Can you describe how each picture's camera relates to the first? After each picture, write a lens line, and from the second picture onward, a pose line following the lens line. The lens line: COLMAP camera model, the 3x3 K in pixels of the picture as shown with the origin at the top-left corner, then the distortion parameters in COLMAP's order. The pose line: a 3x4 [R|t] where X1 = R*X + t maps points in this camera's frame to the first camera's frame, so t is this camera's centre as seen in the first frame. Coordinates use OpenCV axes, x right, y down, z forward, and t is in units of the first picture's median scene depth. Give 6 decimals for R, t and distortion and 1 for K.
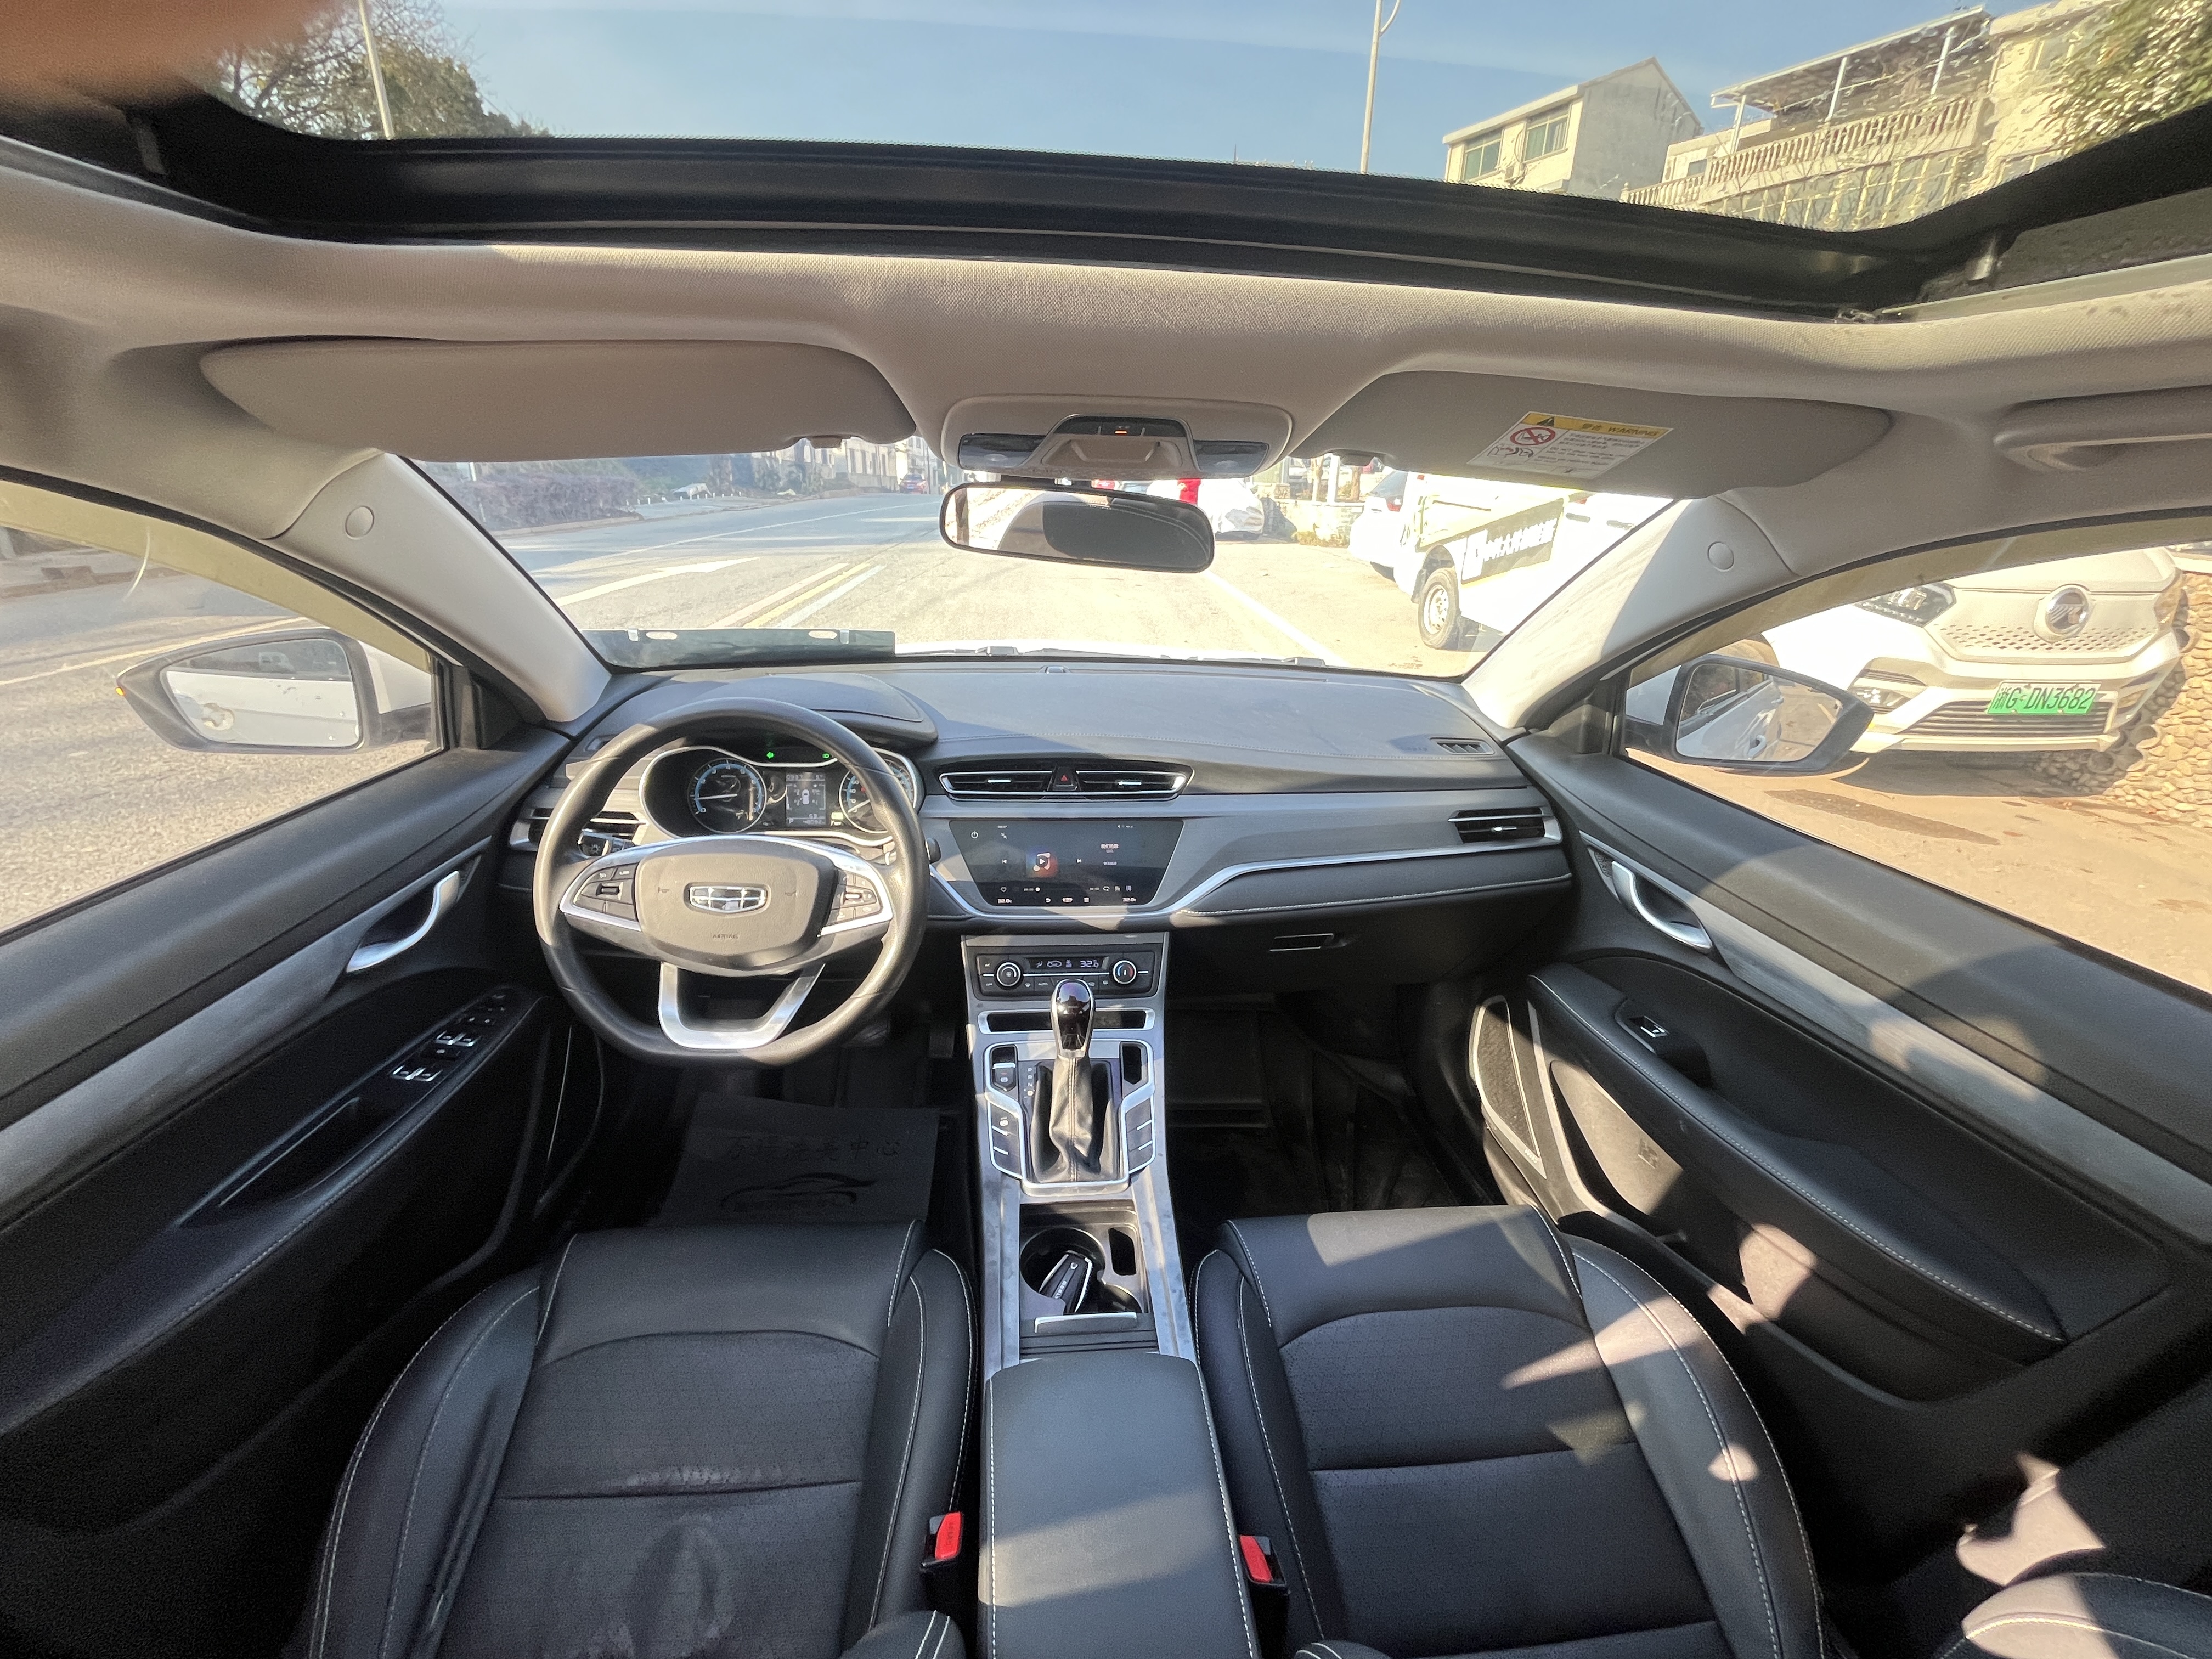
lens RADIAL K [[895.5, 0, 1110.2], [0, 895.5, 829.5], [0, 0, 1]] dist [-0.003985, -0.000818]
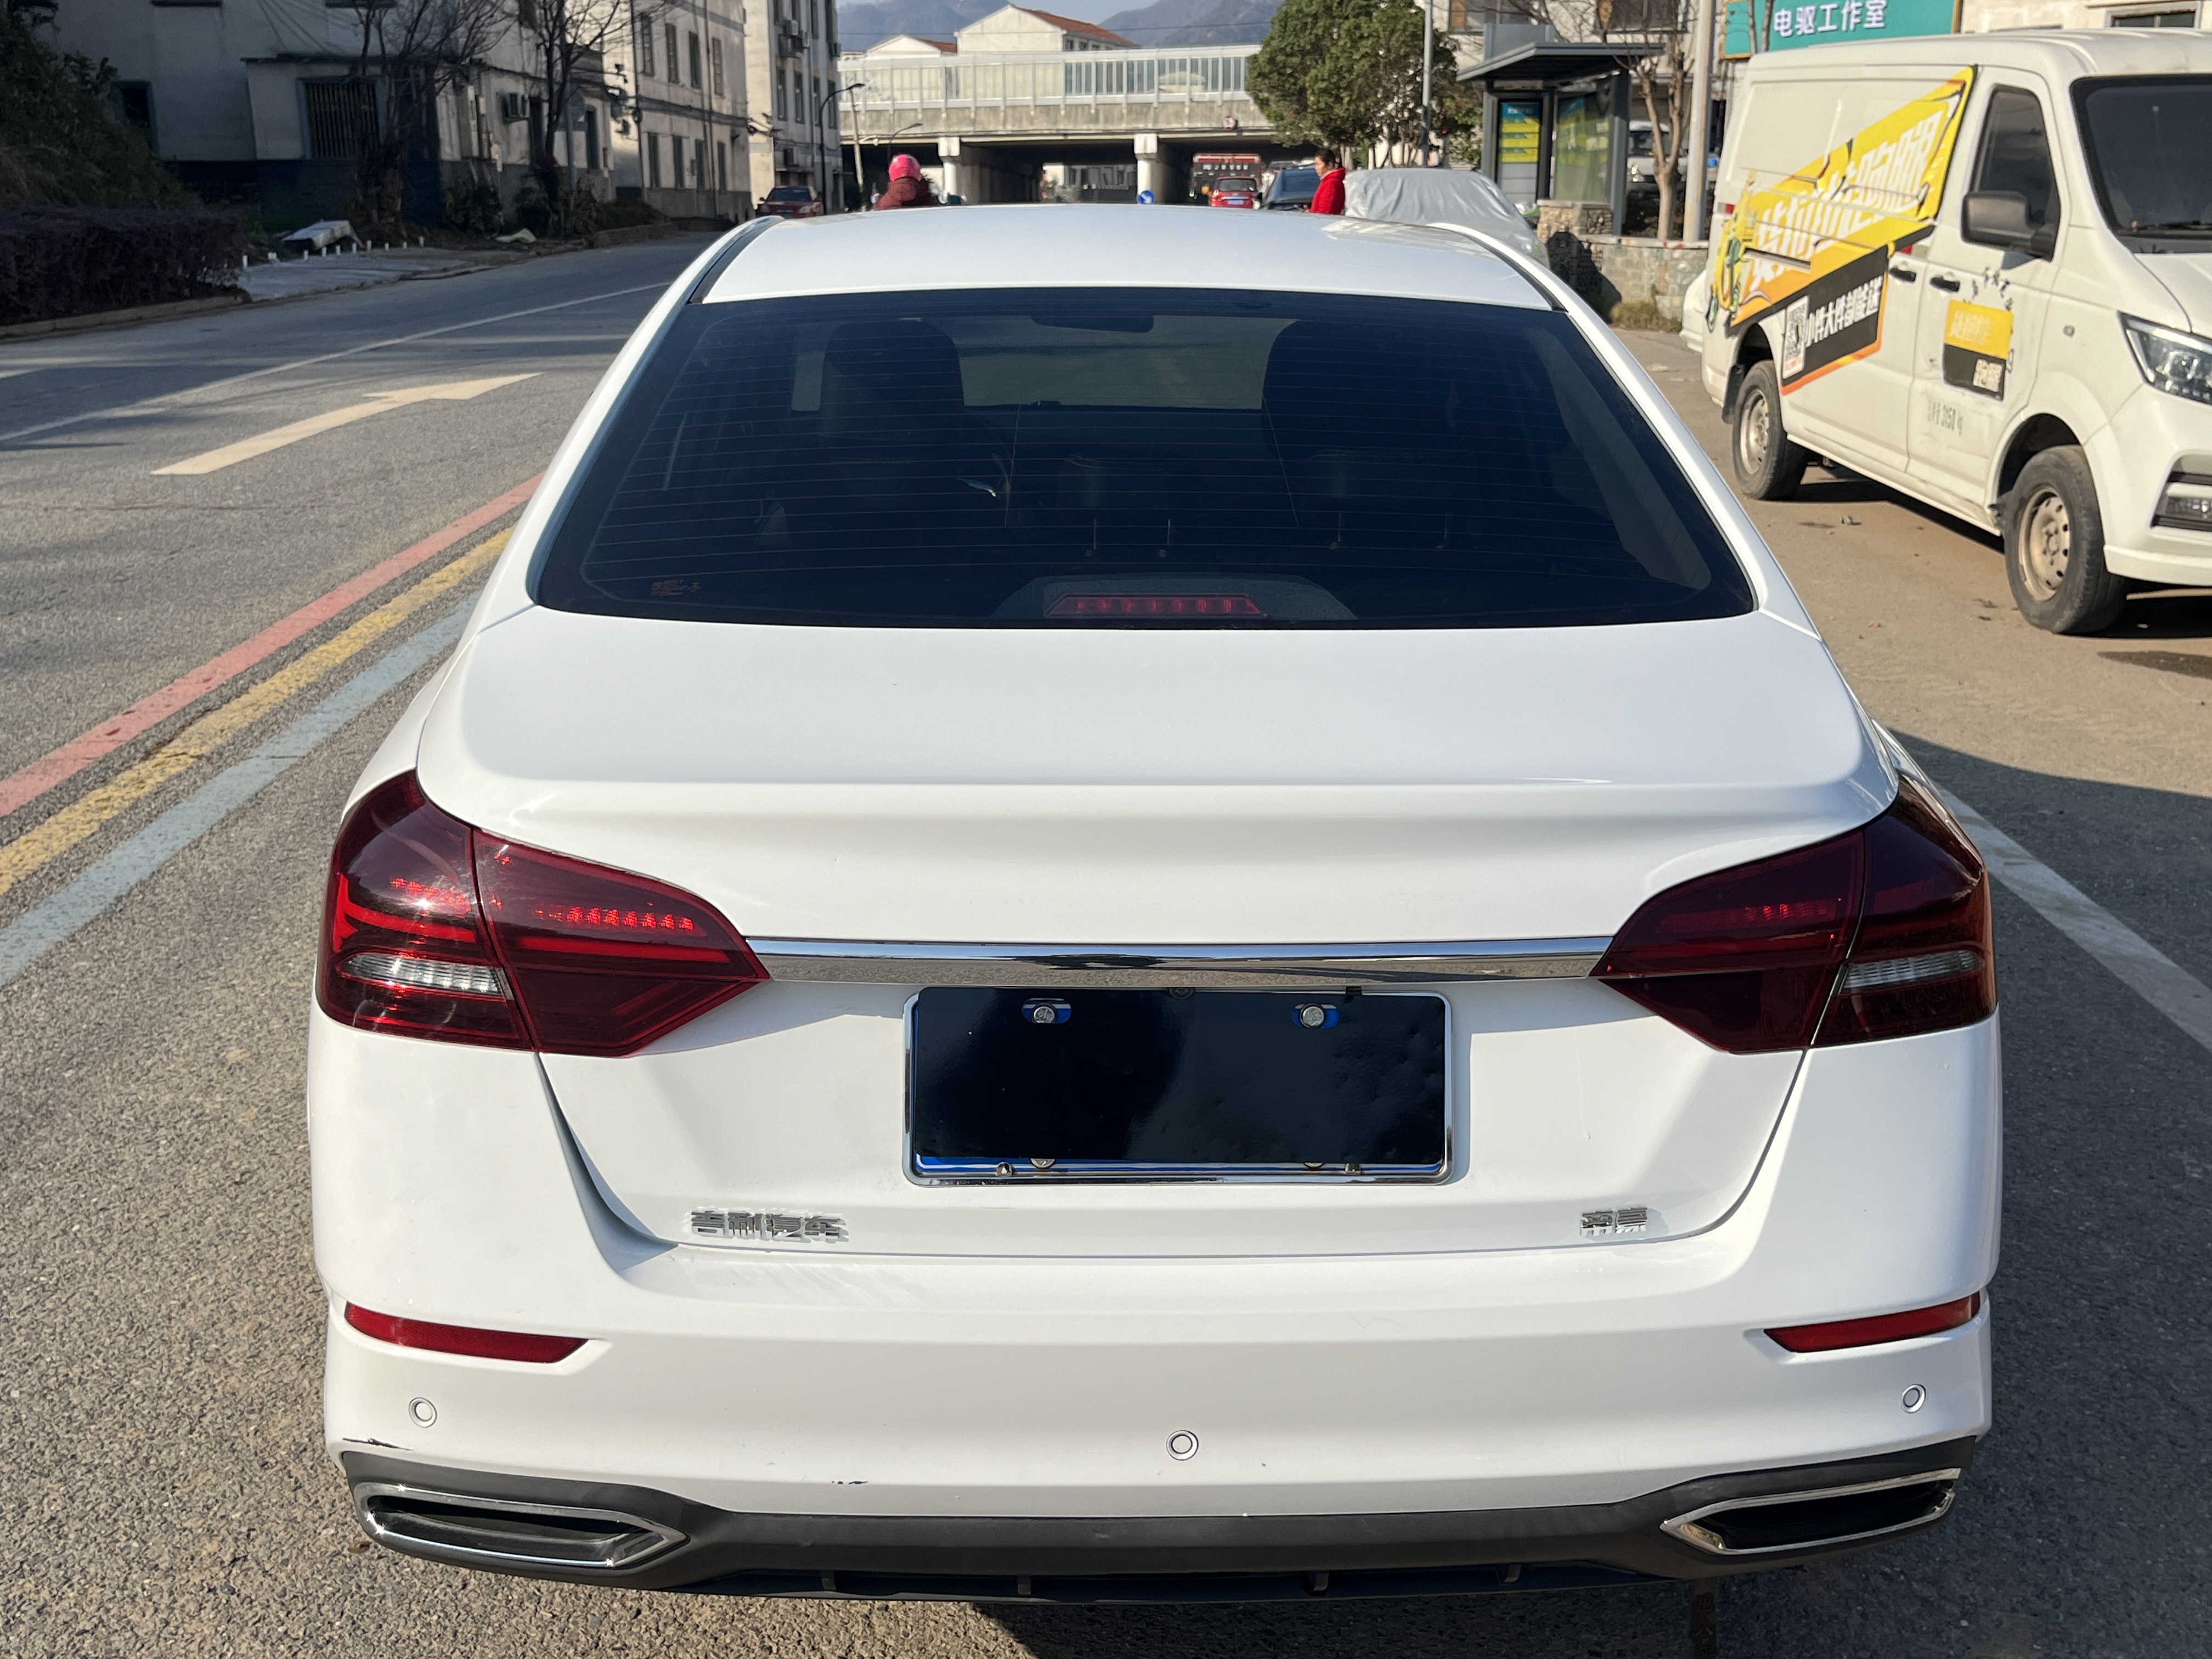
lens RADIAL K [[2234.7, 0, 1118.7], [0, 2234.7, 833.9], [0, 0, 1]] dist [0.025993, 0.000000]
pose [[0.998078, -0.003110, -0.061886, 0.261279], [-0.002576, 0.995794, -0.091584, 0.981771], [0.061911, 0.091567, 0.993872, -2.958722]]
